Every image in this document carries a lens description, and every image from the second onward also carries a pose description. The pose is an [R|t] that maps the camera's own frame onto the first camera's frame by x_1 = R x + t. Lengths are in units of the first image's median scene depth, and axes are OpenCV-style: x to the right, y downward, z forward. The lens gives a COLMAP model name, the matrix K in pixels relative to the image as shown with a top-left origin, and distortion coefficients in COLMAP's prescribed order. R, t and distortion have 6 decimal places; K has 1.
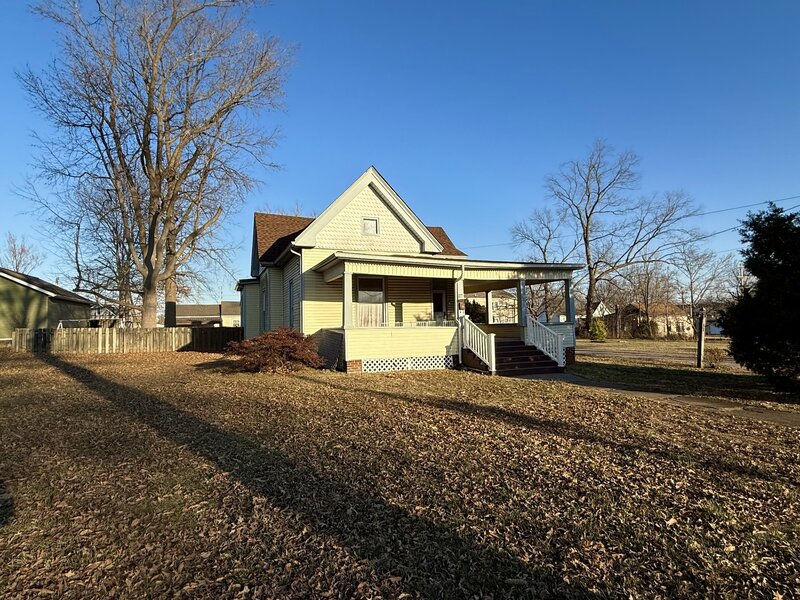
lens RADIAL K [[425.0, 0, 400.1], [0, 425.0, 298.4], [0, 0, 1]] dist [0.000002, 0.002569]
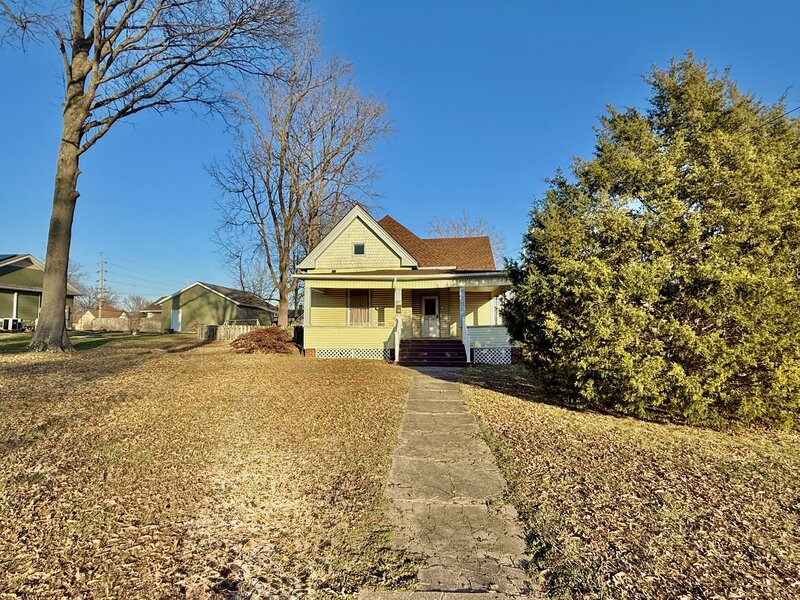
lens RADIAL K [[425.0, 0, 408.1], [0, 425.0, 304.6], [0, 0, 1]] dist [0.000002, 0.002569]
pose [[0.888431, -0.011879, -0.458856, 0.647004], [0.015763, 0.999865, 0.004636, -0.003819], [0.458739, -0.011351, 0.888498, -0.088961]]
